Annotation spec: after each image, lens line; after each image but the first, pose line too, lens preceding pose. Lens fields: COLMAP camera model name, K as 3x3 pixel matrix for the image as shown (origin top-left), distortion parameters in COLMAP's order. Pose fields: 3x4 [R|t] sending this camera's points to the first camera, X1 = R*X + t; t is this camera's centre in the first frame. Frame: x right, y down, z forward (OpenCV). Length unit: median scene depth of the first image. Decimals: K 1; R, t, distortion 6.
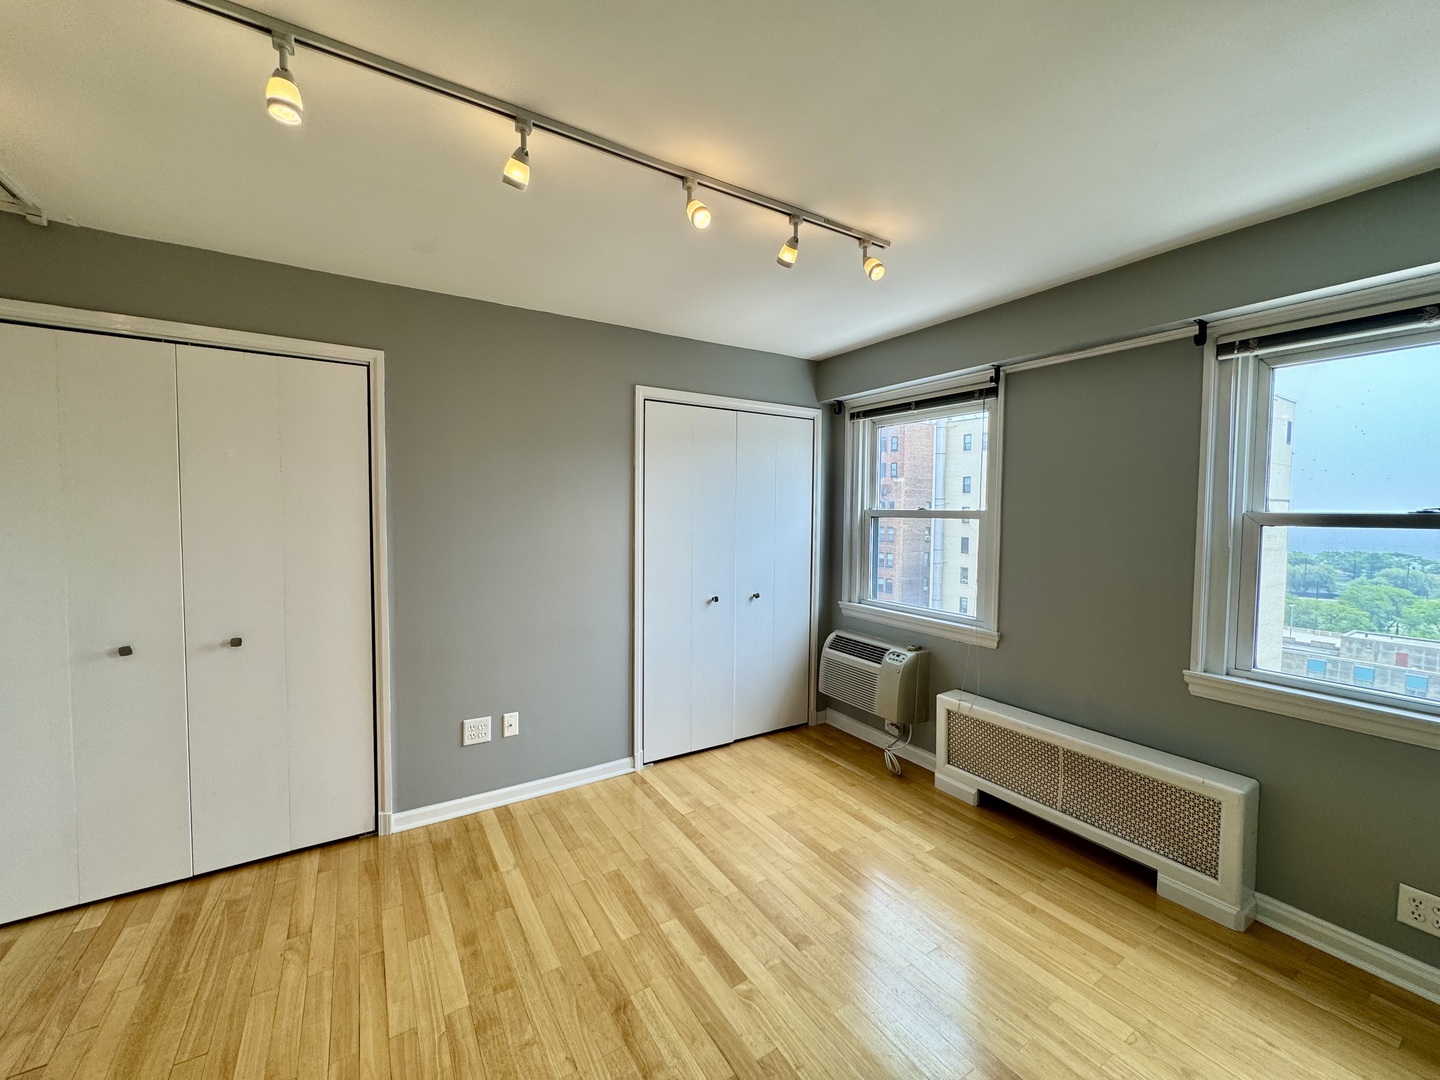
lens RADIAL K [[574.2, 0, 725.4], [0, 574.2, 541.0], [0, 0, 1]] dist [-0.000859, 0.000225]
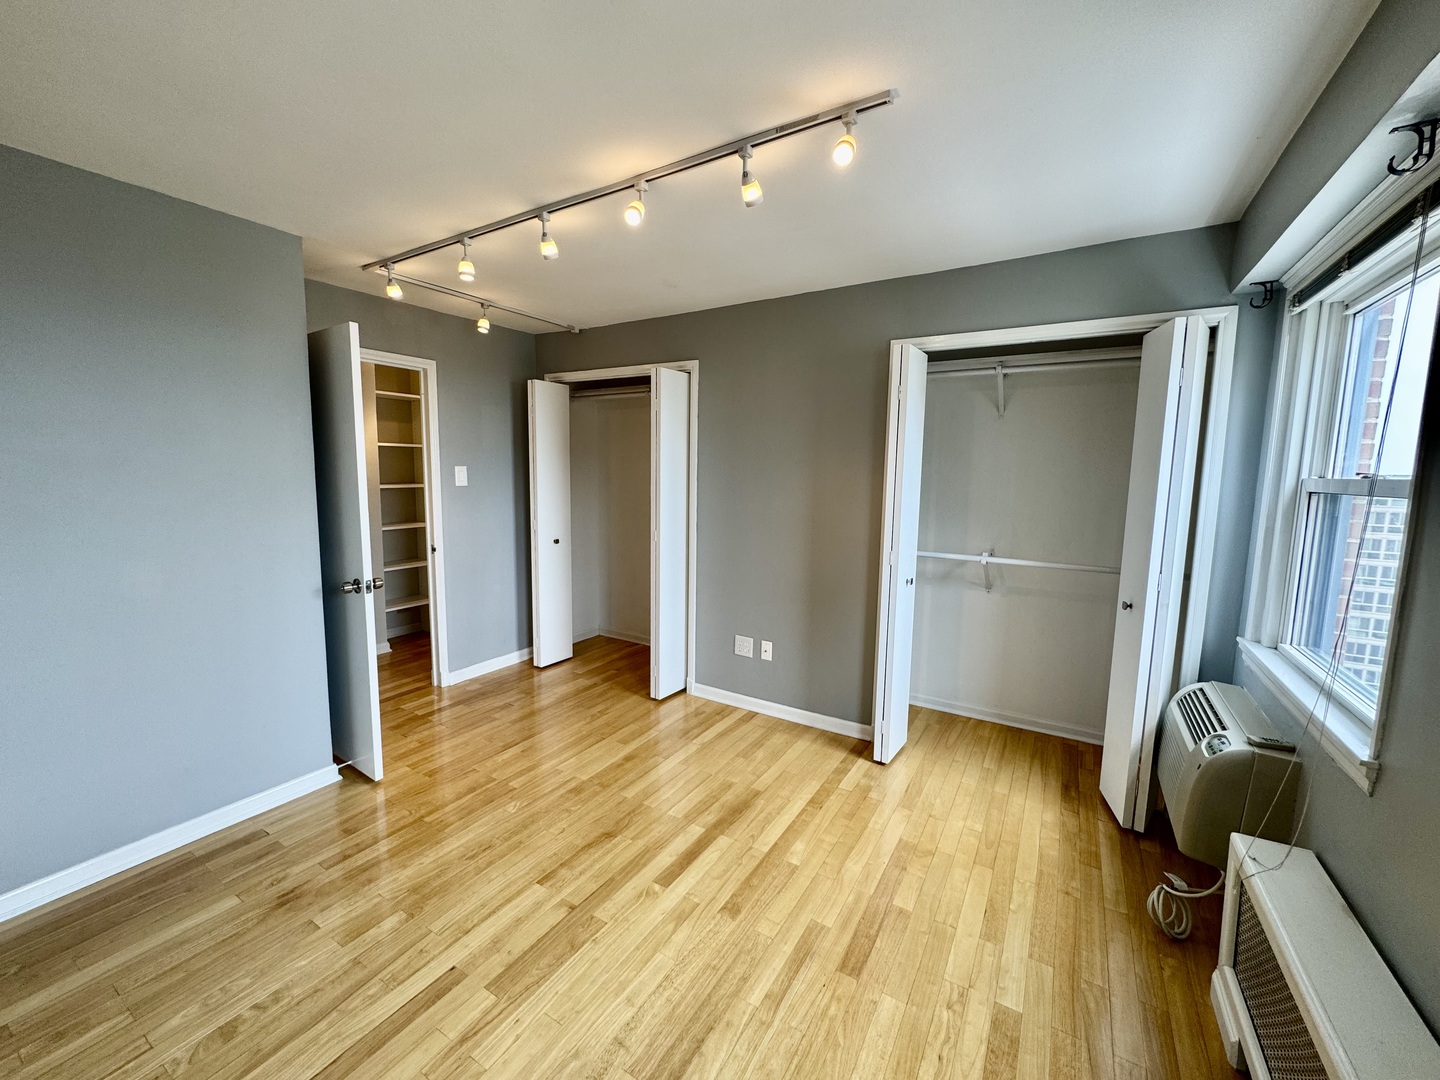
lens RADIAL K [[574.2, 0, 723.4], [0, 574.2, 535.8], [0, 0, 1]] dist [-0.000859, 0.000225]
pose [[0.438444, 0.091885, -0.894049, 0.769465], [-0.067846, 0.995306, 0.069020, 0.000030], [0.896194, 0.030396, 0.442619, 0.442128]]
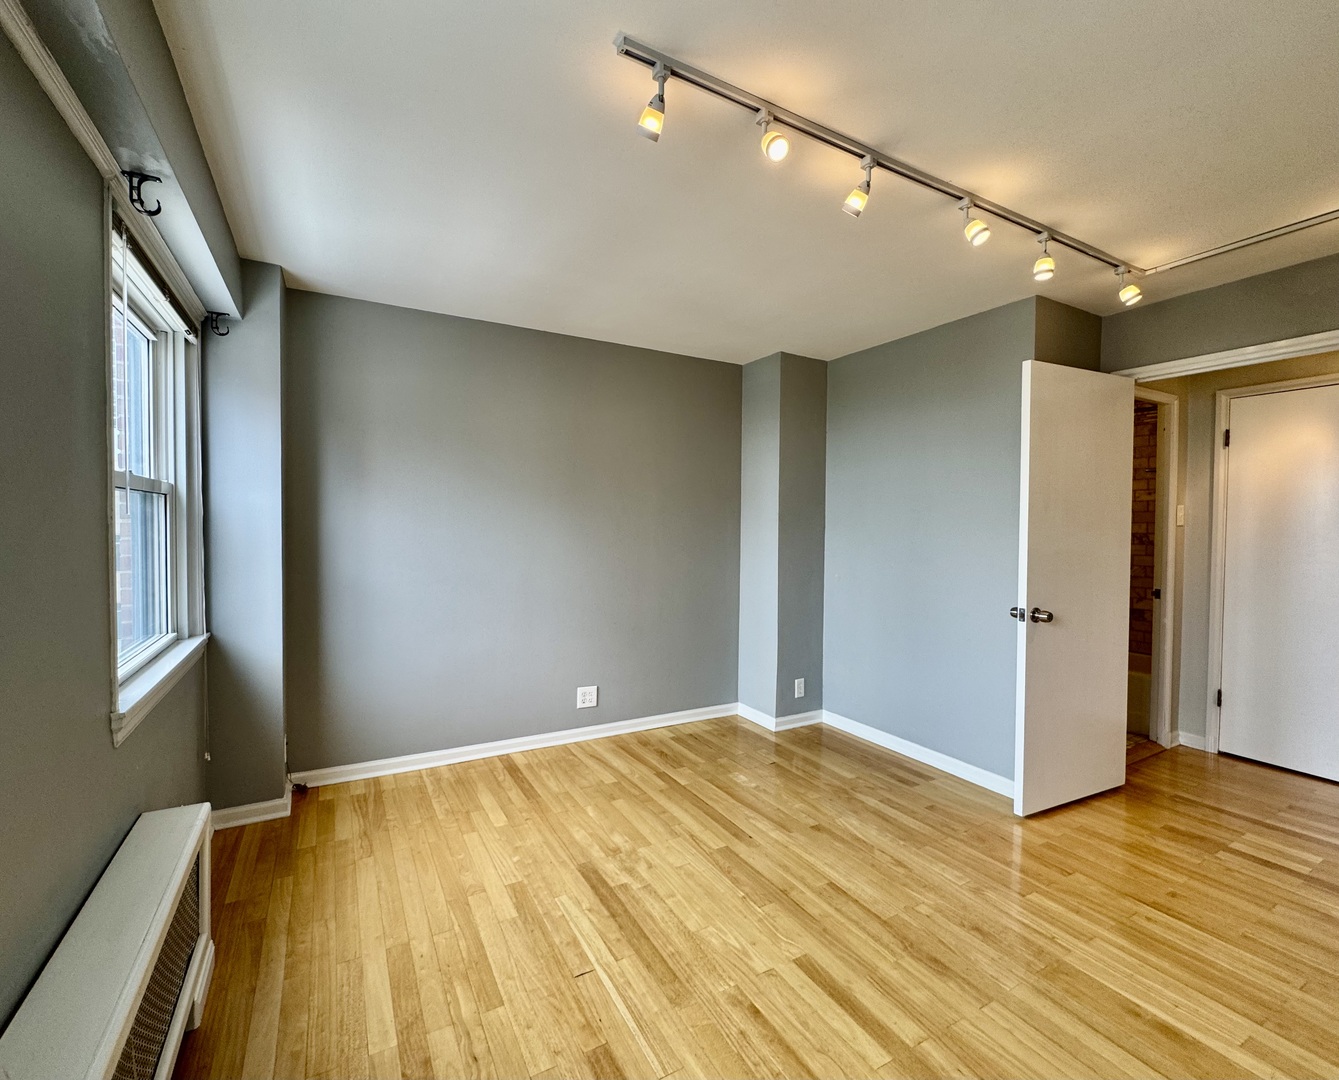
lens RADIAL K [[598.7, 0, 671.4], [0, 598.7, 536.7], [0, 0, 1]] dist [-0.016165, -0.000008]
pose [[-0.997869, -0.023328, 0.060930, 0.133969], [-0.018171, 0.996312, 0.083862, -0.034828], [-0.062662, 0.082576, -0.994613, 1.517340]]
